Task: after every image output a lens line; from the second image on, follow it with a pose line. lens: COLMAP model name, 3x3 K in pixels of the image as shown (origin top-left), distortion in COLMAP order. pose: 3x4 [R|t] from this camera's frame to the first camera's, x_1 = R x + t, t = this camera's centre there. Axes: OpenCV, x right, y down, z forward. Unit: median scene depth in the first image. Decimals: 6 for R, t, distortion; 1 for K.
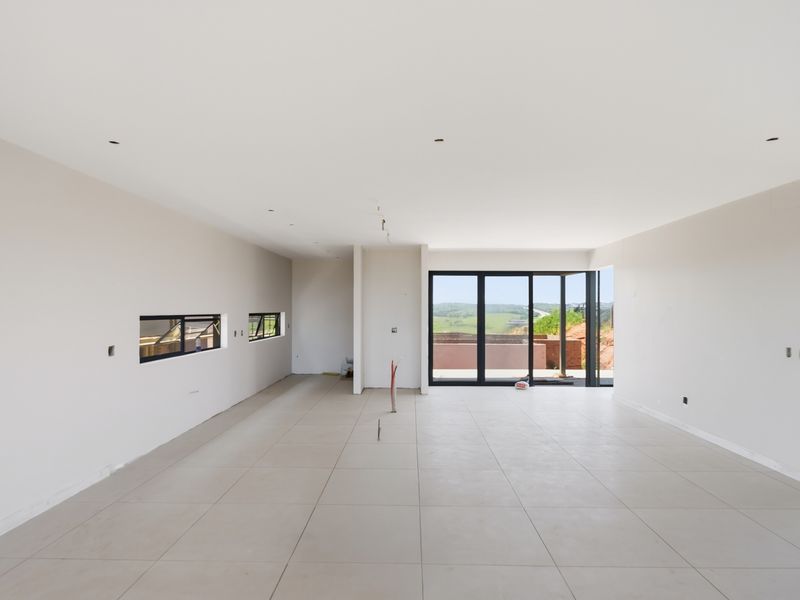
lens RADIAL K [[451.3, 0, 404.5], [0, 451.3, 299.7], [0, 0, 1]] dist [-0.000885, 0.000826]
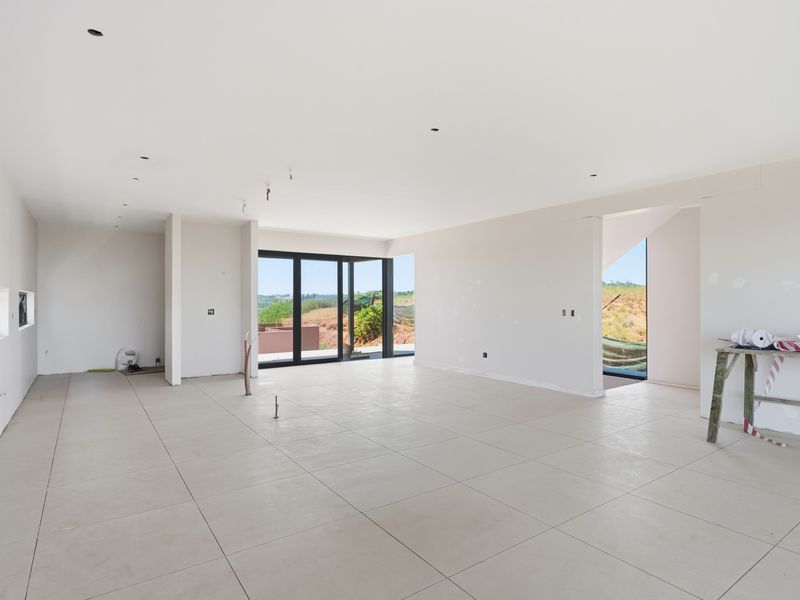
lens RADIAL K [[451.3, 0, 404.5], [0, 451.3, 299.7], [0, 0, 1]] dist [-0.000885, 0.000826]
pose [[0.807843, -0.002860, 0.589391, -0.252157], [-0.007300, 0.999863, 0.014857, 0.027019], [-0.589352, -0.016305, 0.807711, 0.038280]]
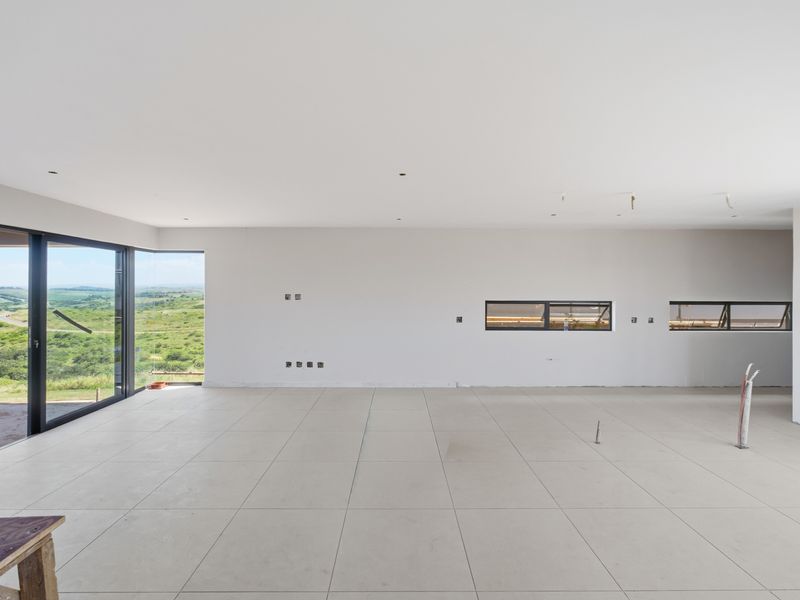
lens RADIAL K [[402.1, 0, 400.0], [0, 402.1, 300.0], [0, 0, 1]] dist [0.002851, 0.000650]
pose [[0.019907, 0.026994, -0.999437, 0.473270], [0.016993, 0.999482, 0.027333, -0.006655], [0.999657, -0.017528, 0.019438, 0.364096]]
